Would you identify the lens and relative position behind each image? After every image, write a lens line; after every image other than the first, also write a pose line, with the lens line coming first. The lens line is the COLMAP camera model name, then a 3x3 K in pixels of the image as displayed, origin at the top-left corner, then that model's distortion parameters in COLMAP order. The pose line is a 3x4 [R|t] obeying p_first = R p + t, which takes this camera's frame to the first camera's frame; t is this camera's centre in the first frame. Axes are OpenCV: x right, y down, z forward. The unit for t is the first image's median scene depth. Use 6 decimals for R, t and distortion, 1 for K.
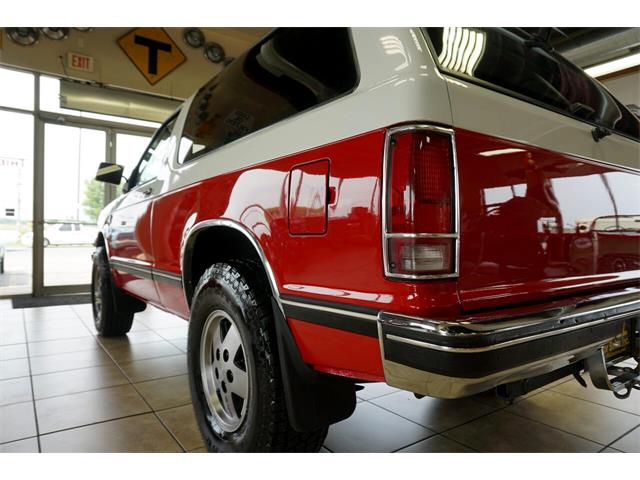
lens RADIAL K [[415.2, 0, 320.0], [0, 415.2, 240.0], [0, 0, 1]] dist [-0.015086, 0.000702]
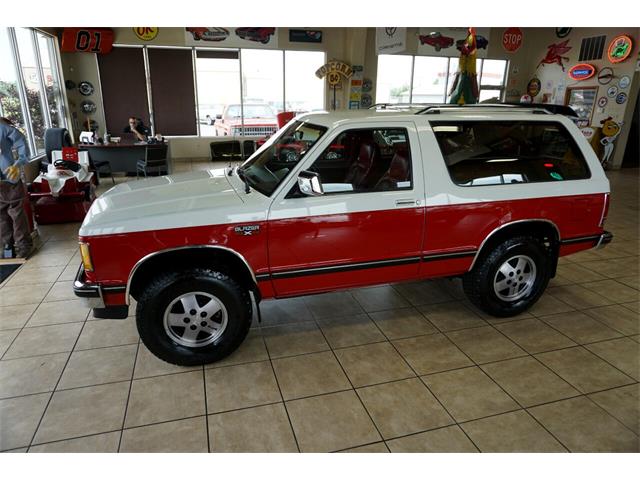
lens RADIAL K [[428.1, 0, 318.2], [0, 428.1, 240.0], [0, 0, 1]] dist [-0.036872, 0.027651]
pose [[0.339062, -0.303835, 0.890349, -2.811473], [-0.006352, 0.945649, 0.325126, -0.703173], [-0.940743, -0.115893, 0.318704, 1.356317]]
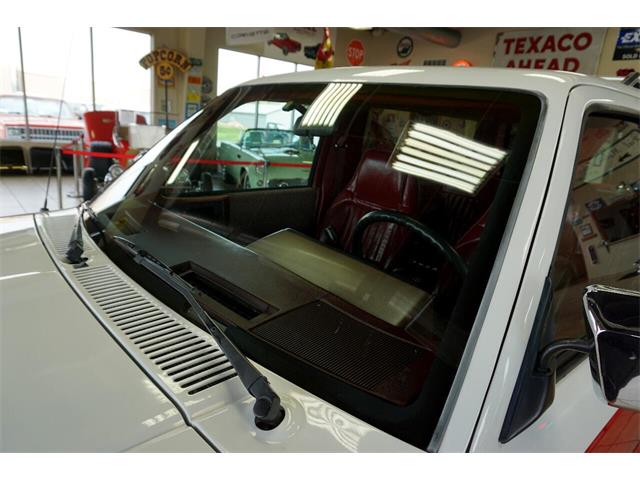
lens RADIAL K [[424.0, 0, 309.9], [0, 424.0, 242.3], [0, 0, 1]] dist [-0.033284, 0.026507]
pose [[-0.078483, -0.286987, 0.954714, -1.237910], [-0.085428, 0.956081, 0.280376, -0.480646], [-0.993248, -0.059554, -0.099553, 2.431157]]
